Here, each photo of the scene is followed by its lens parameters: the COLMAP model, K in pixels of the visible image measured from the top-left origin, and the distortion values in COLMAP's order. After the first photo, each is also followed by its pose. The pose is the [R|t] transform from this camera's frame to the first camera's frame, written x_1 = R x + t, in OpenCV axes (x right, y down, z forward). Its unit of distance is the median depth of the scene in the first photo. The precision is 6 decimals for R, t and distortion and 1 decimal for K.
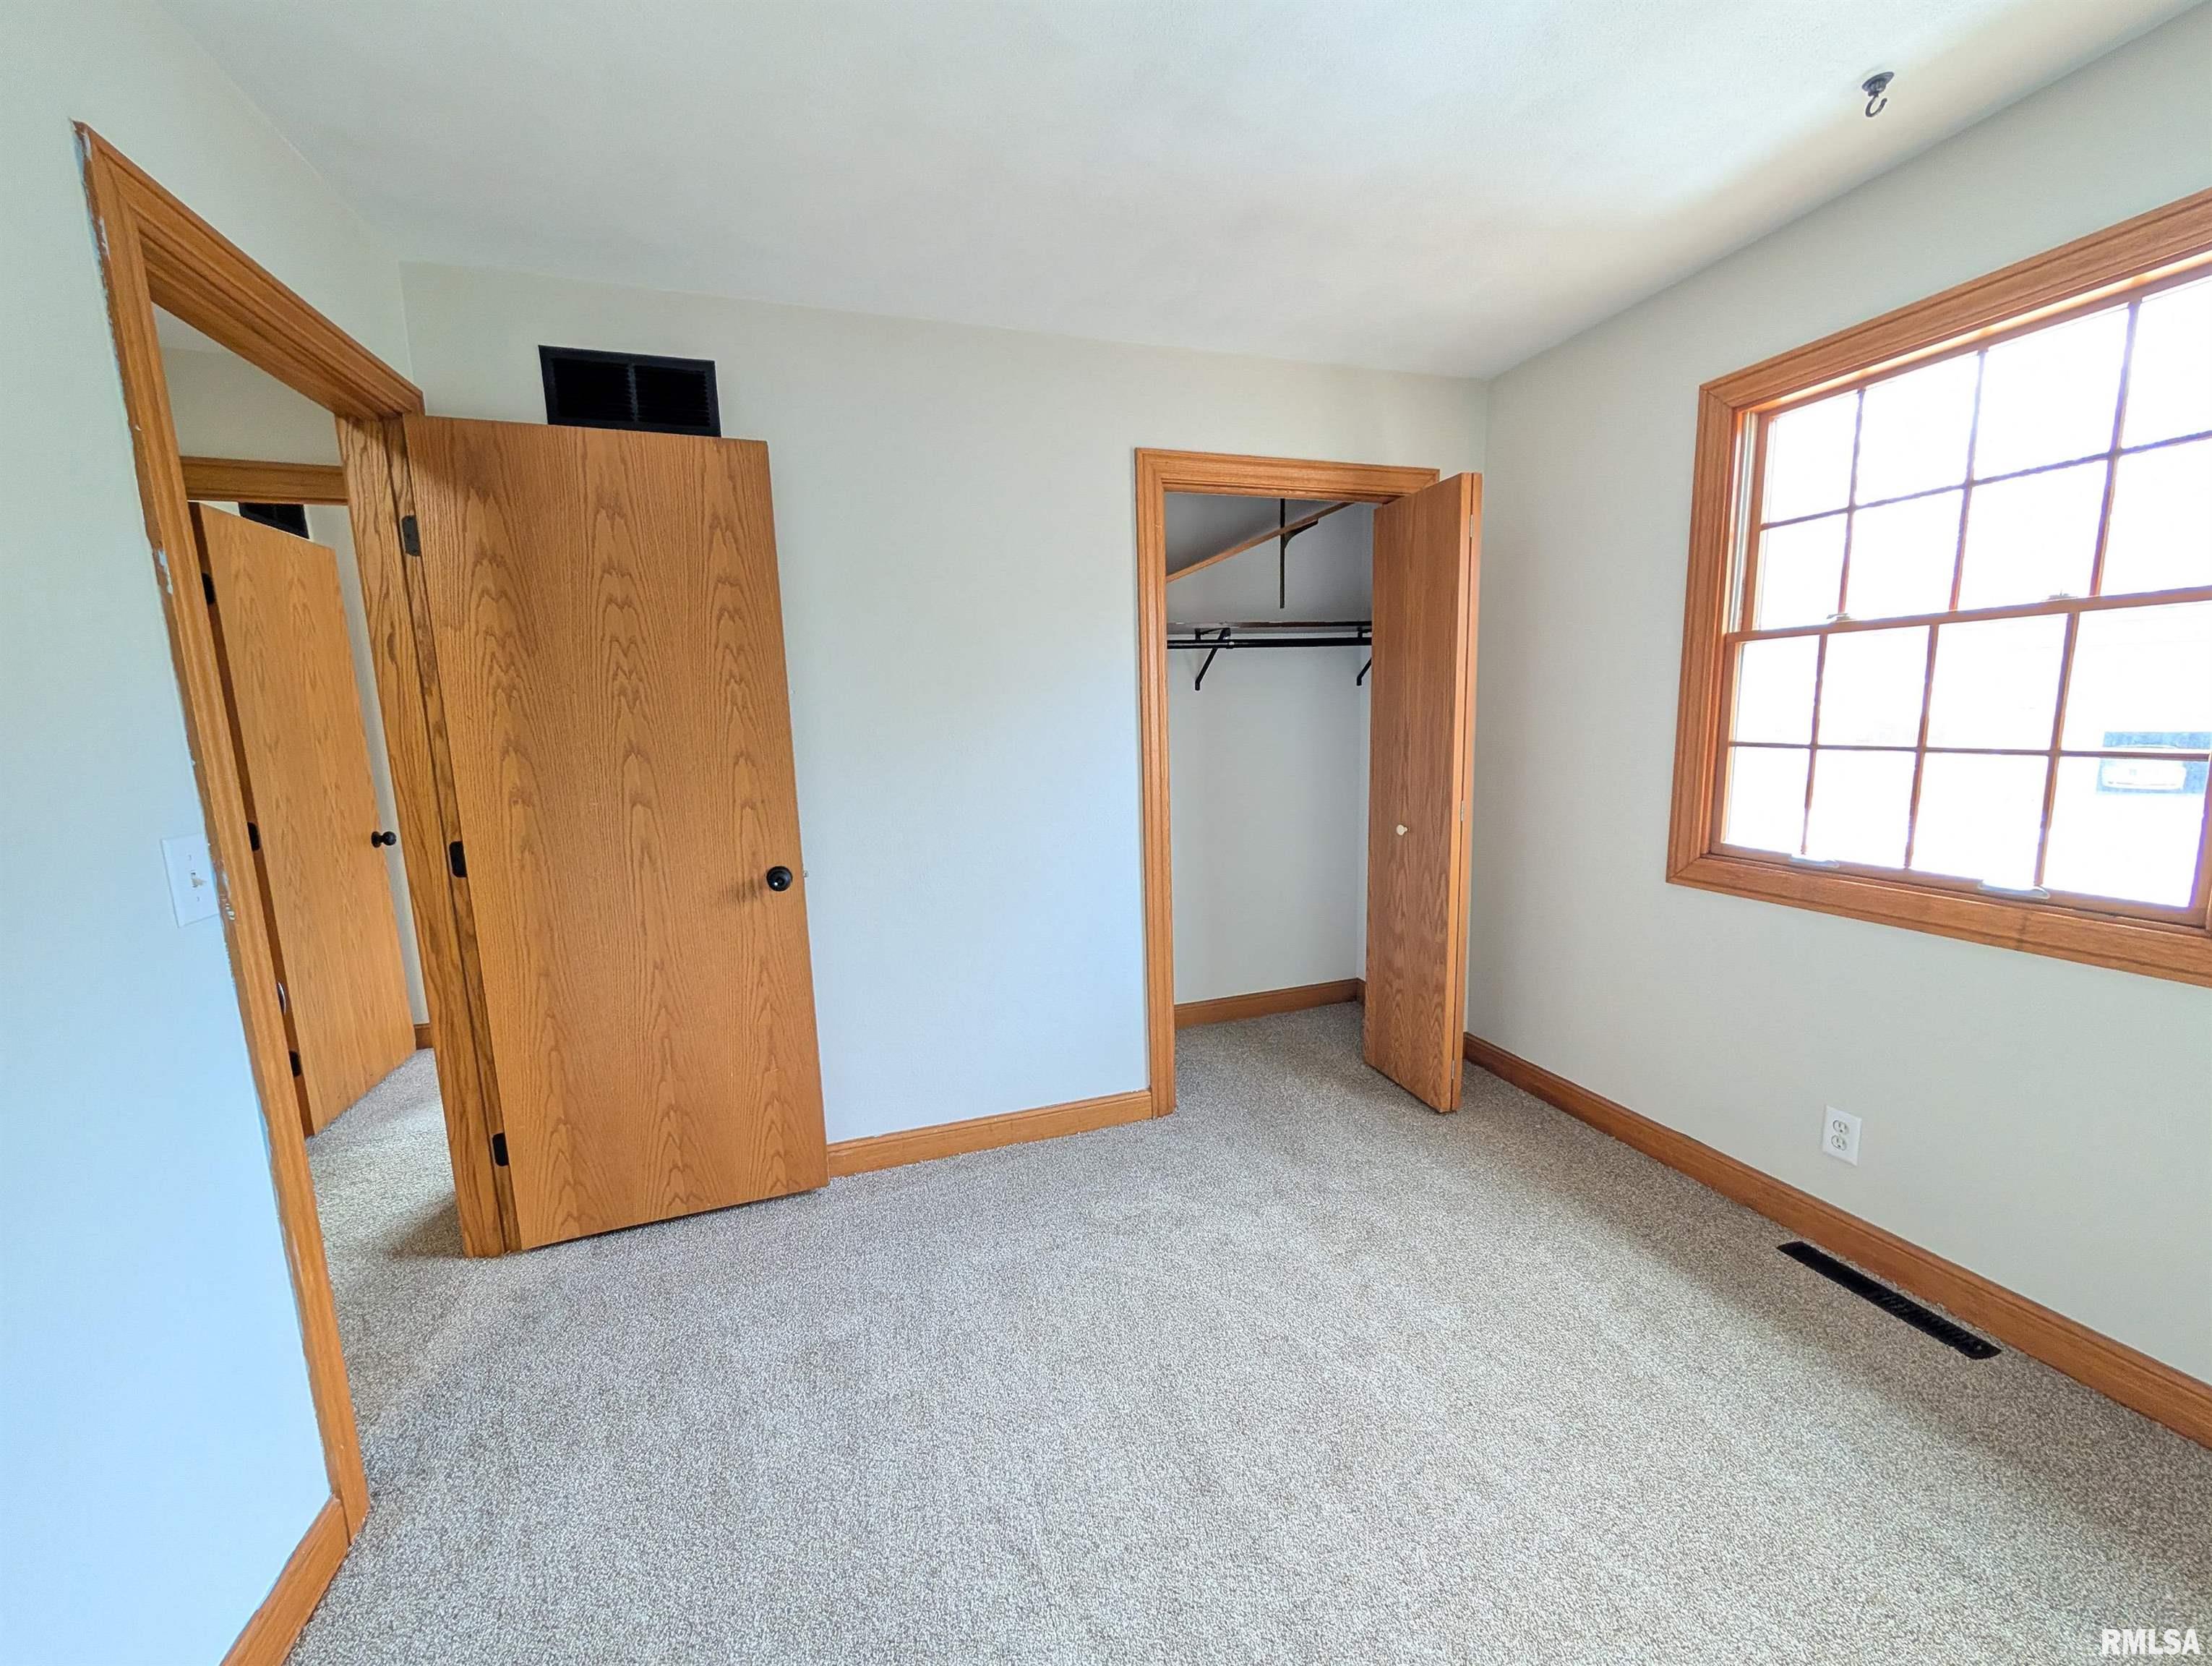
lens RADIAL K [[832.2, 0, 1109.3], [0, 832.2, 842.4], [0, 0, 1]] dist [-0.000763, 0.000176]
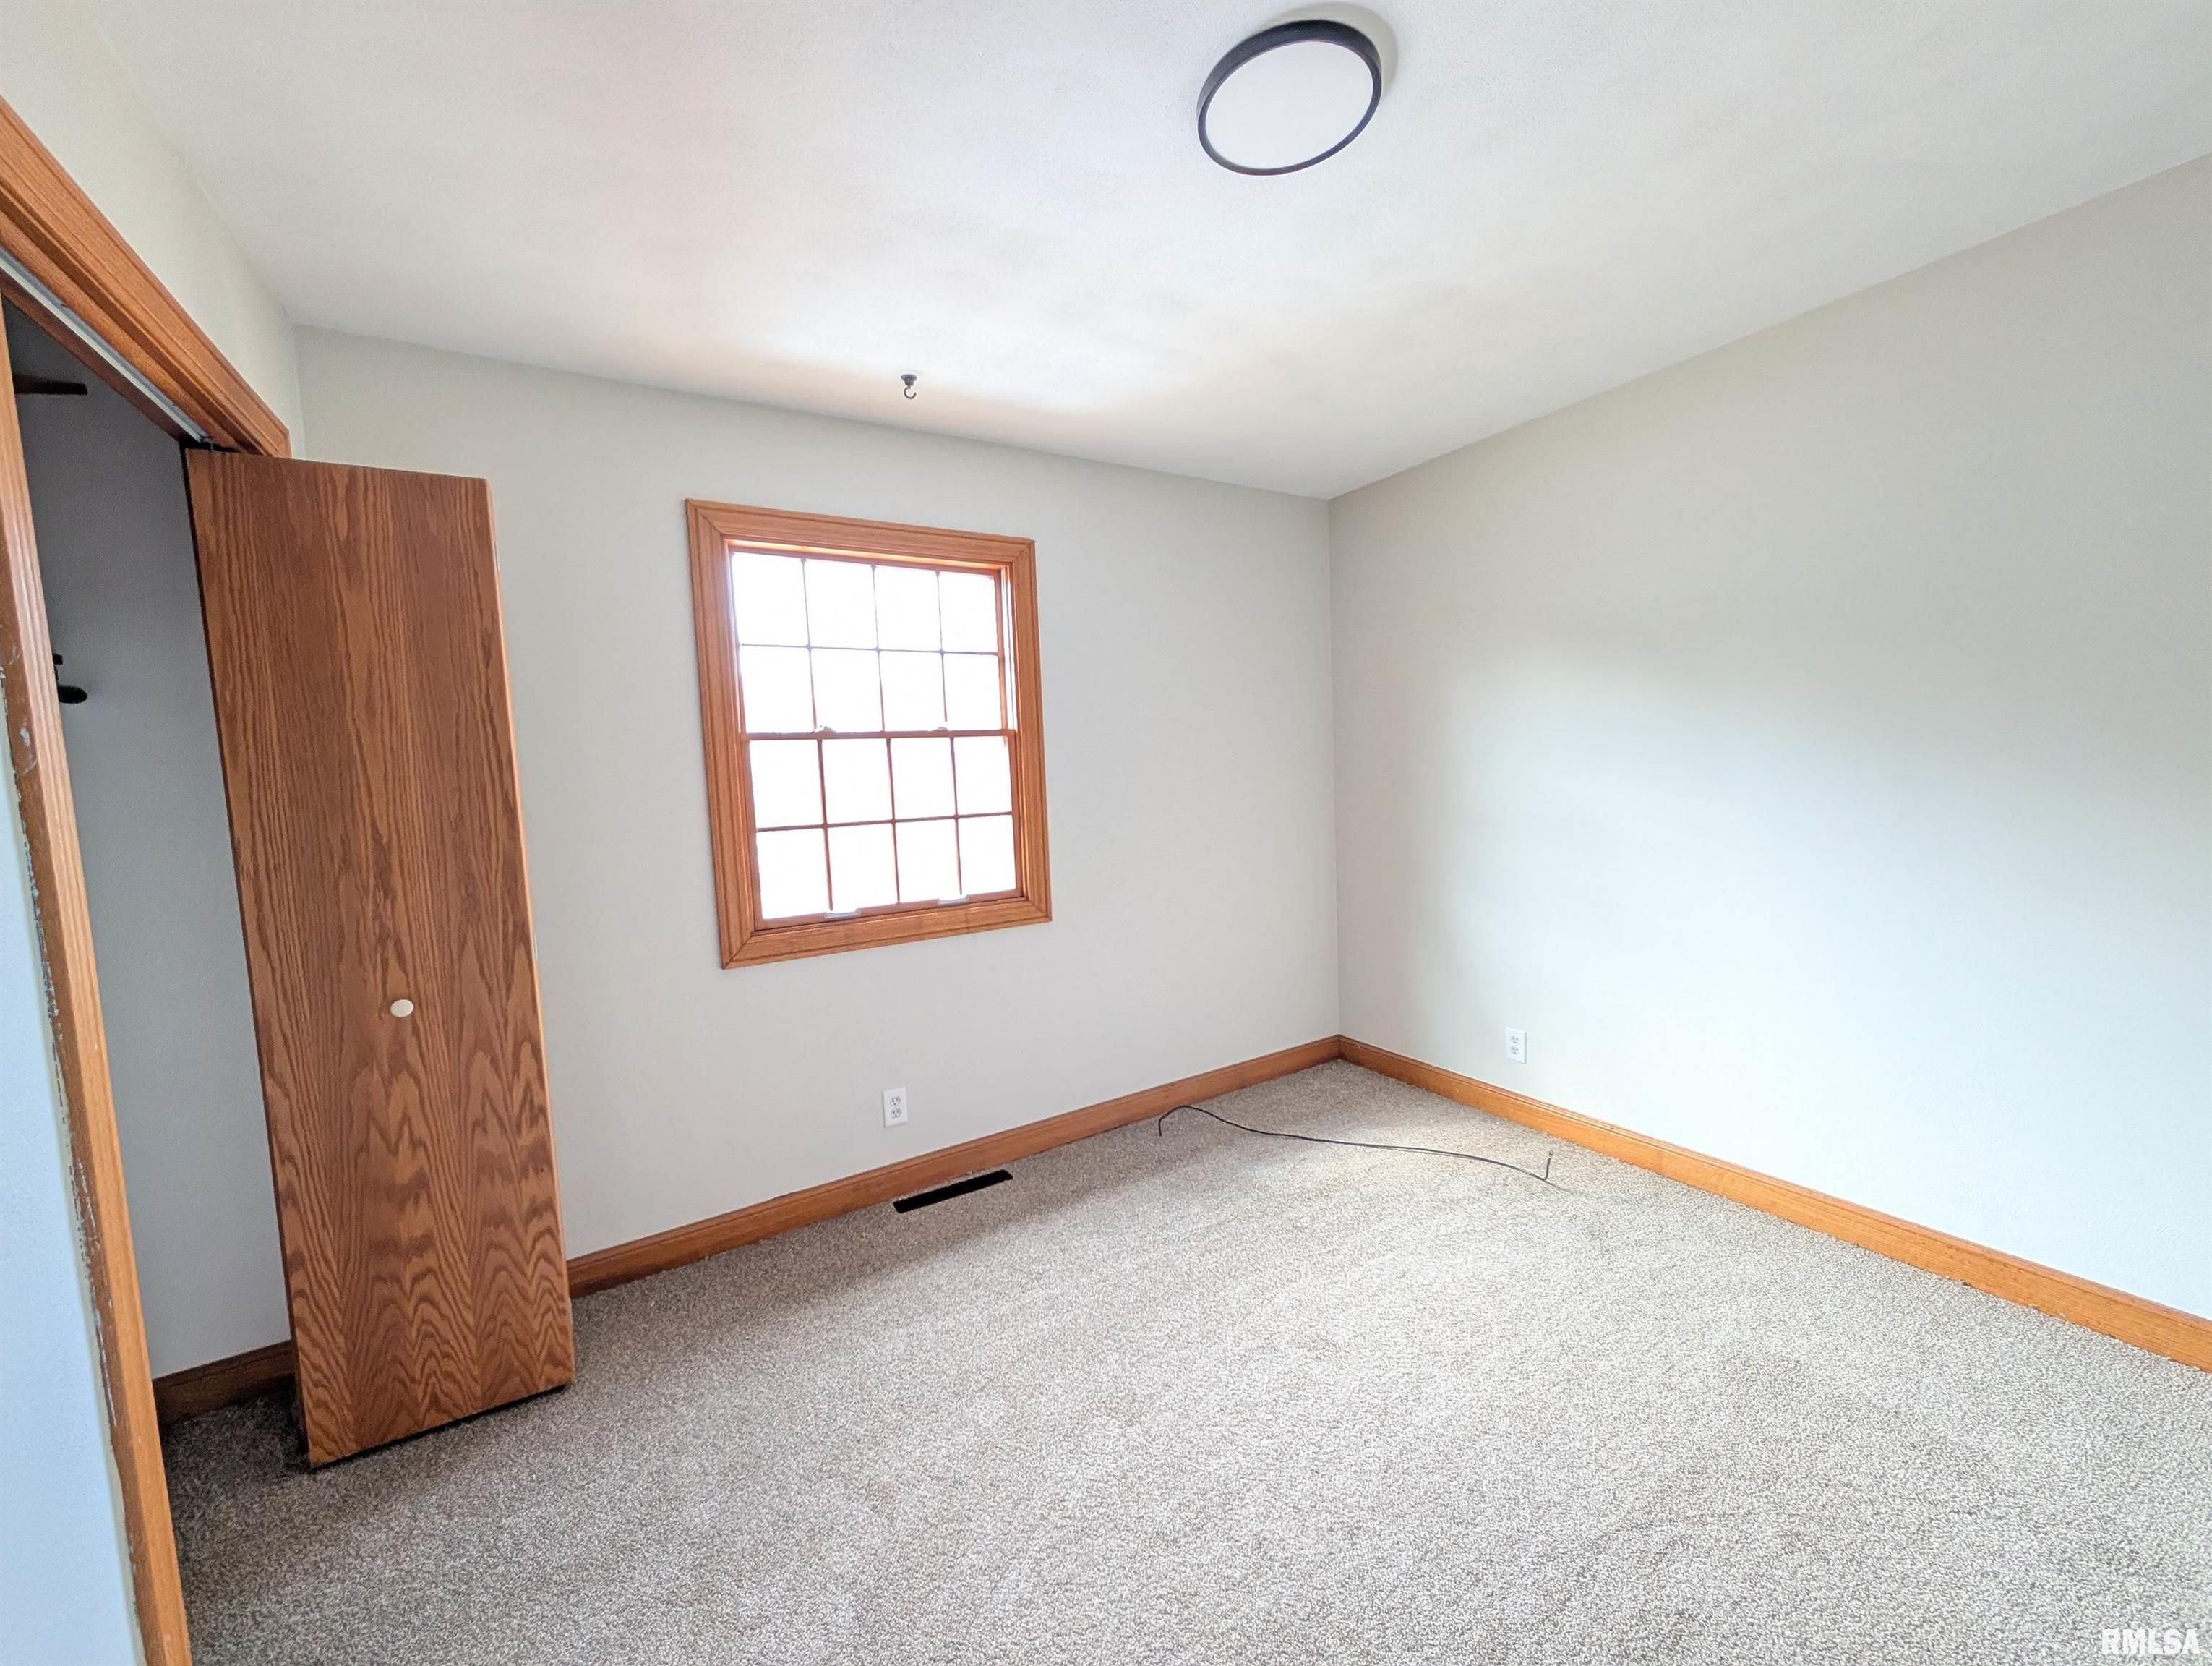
lens RADIAL K [[832.2, 0, 1112.0], [0, 832.2, 840.4], [0, 0, 1]] dist [-0.000763, 0.000176]
pose [[-0.228491, -0.041676, 0.972654, -0.460483], [0.198765, 0.976042, 0.088514, -0.111288], [-0.953040, 0.213554, -0.214733, 0.803483]]
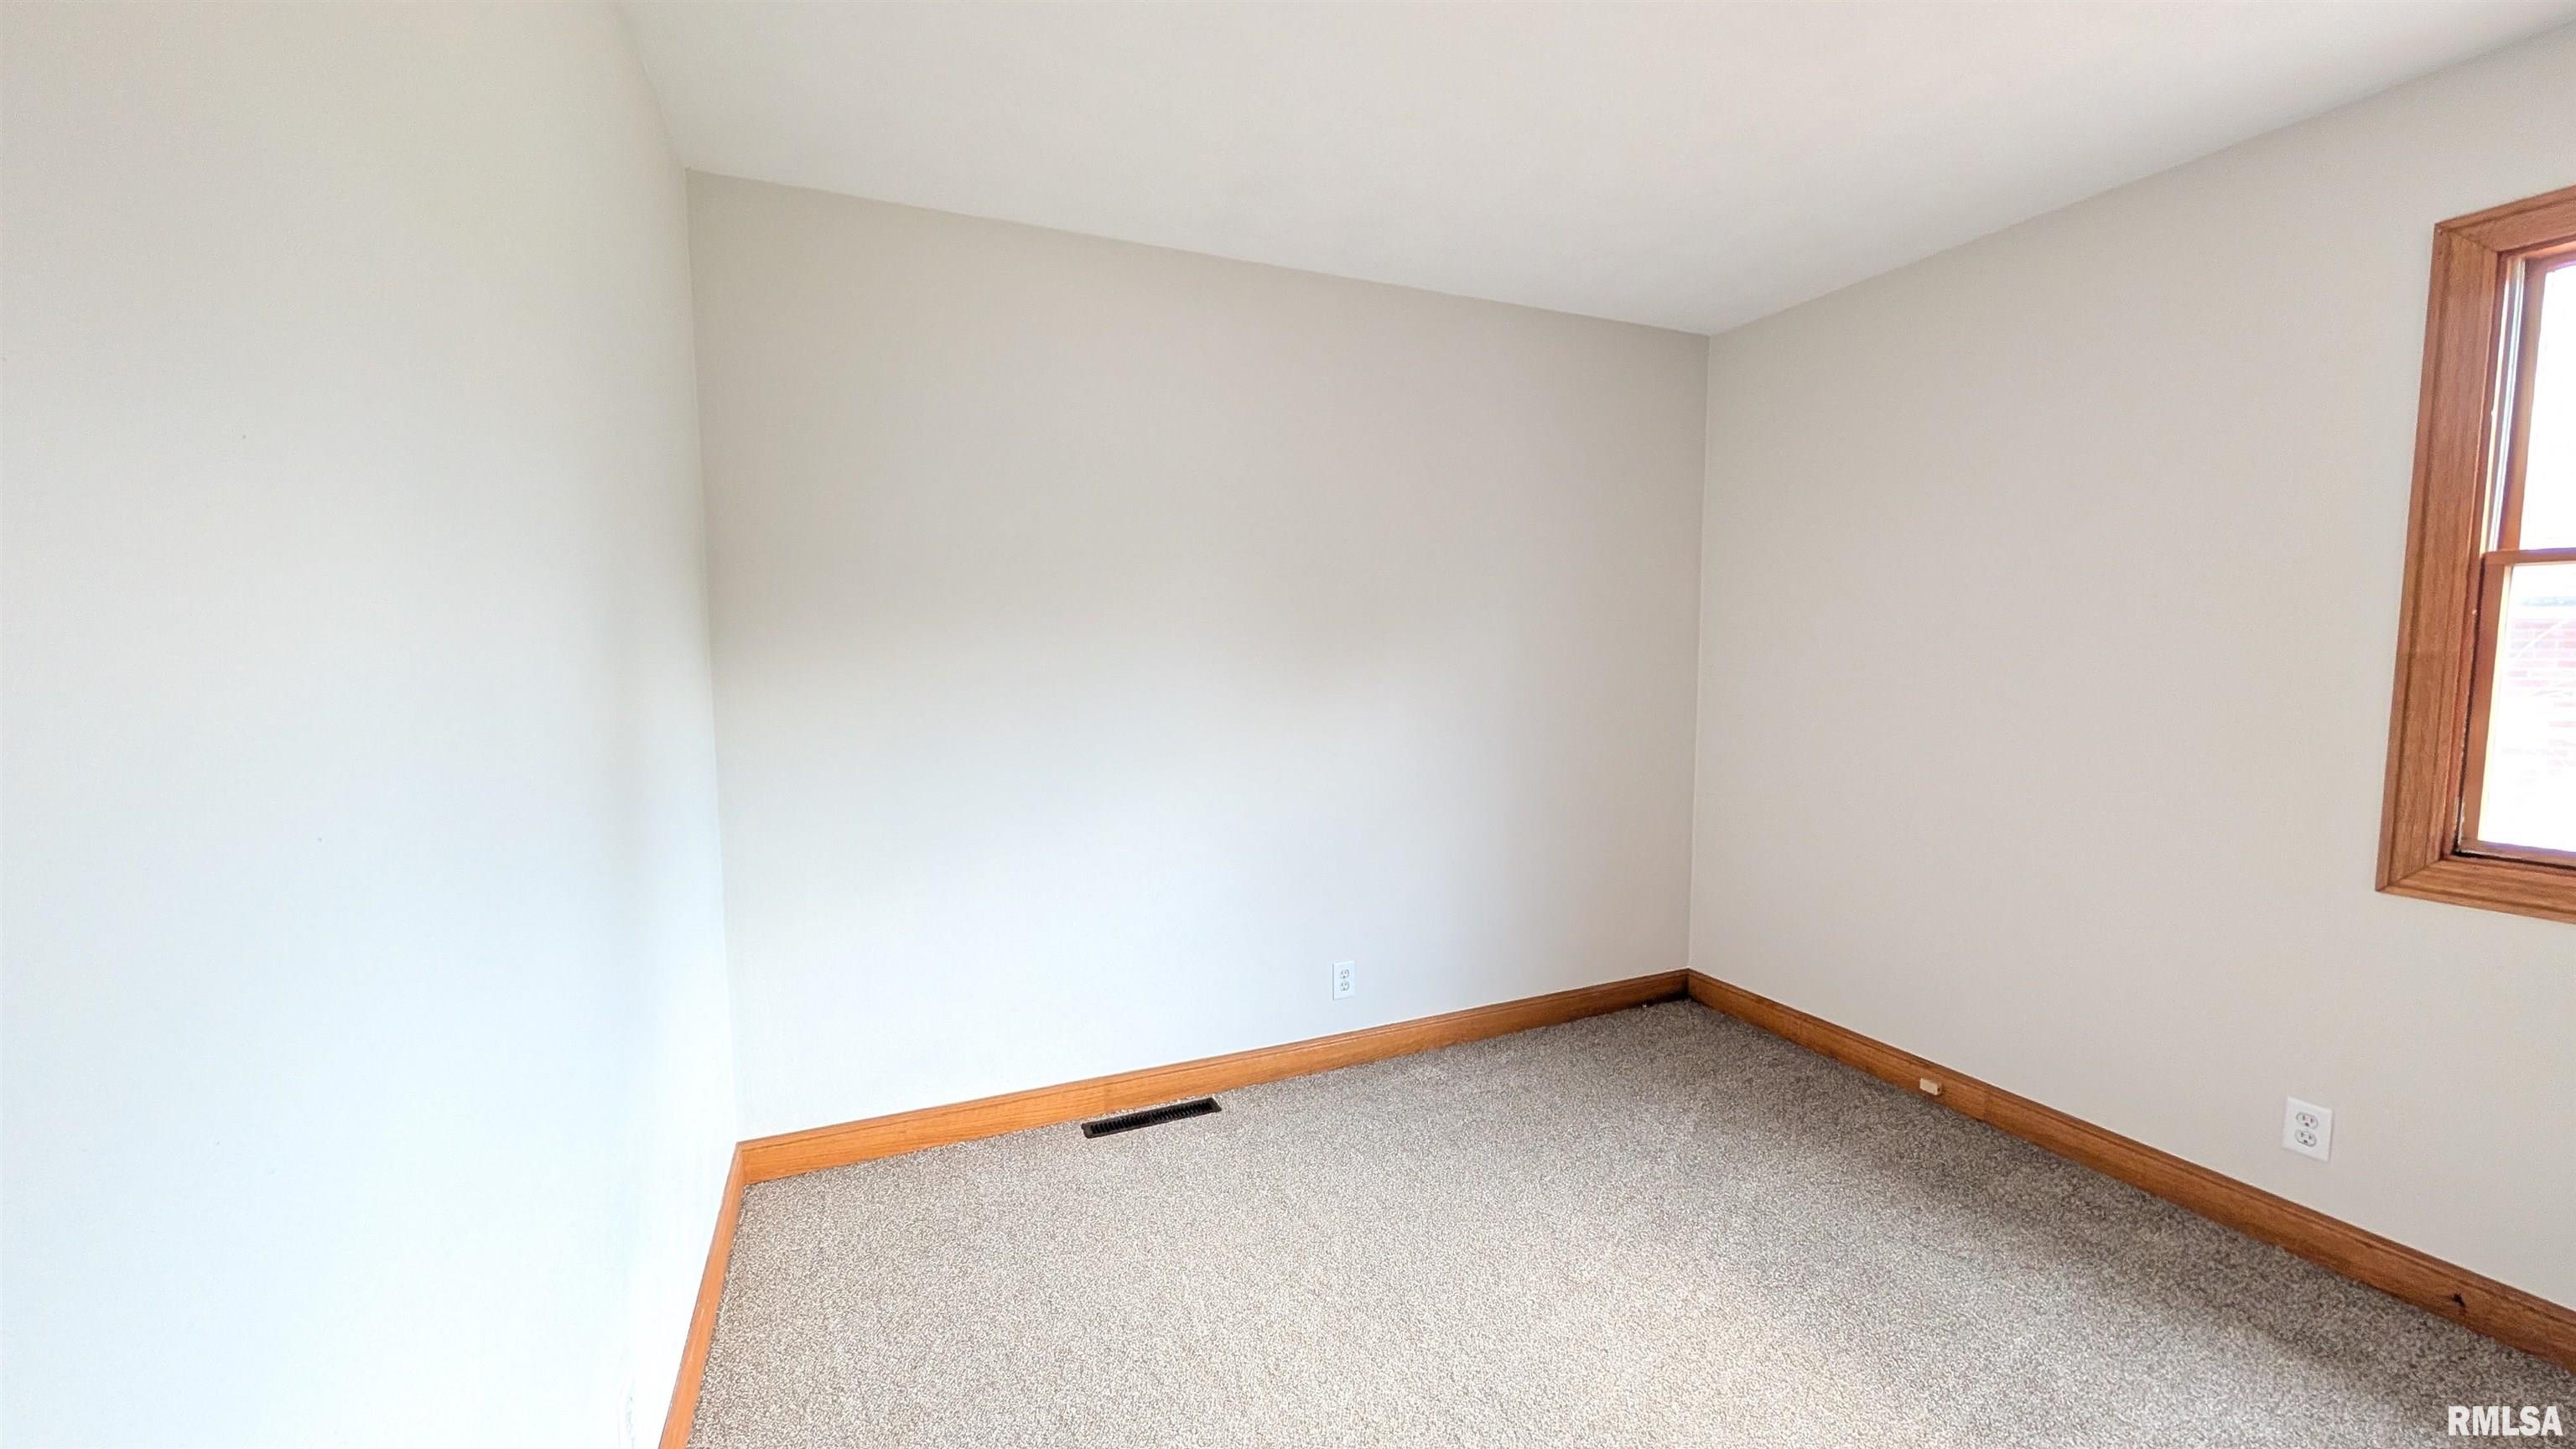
lens RADIAL K [[967.8, 0, 1298.7], [0, 967.8, 727.7], [0, 0, 1]] dist [-0.001504, 0.000881]
pose [[0.995881, 0.015103, 0.089405, -0.375454], [-0.008745, 0.997432, -0.071080, -0.028391], [-0.090249, 0.070005, 0.993456, 0.261584]]
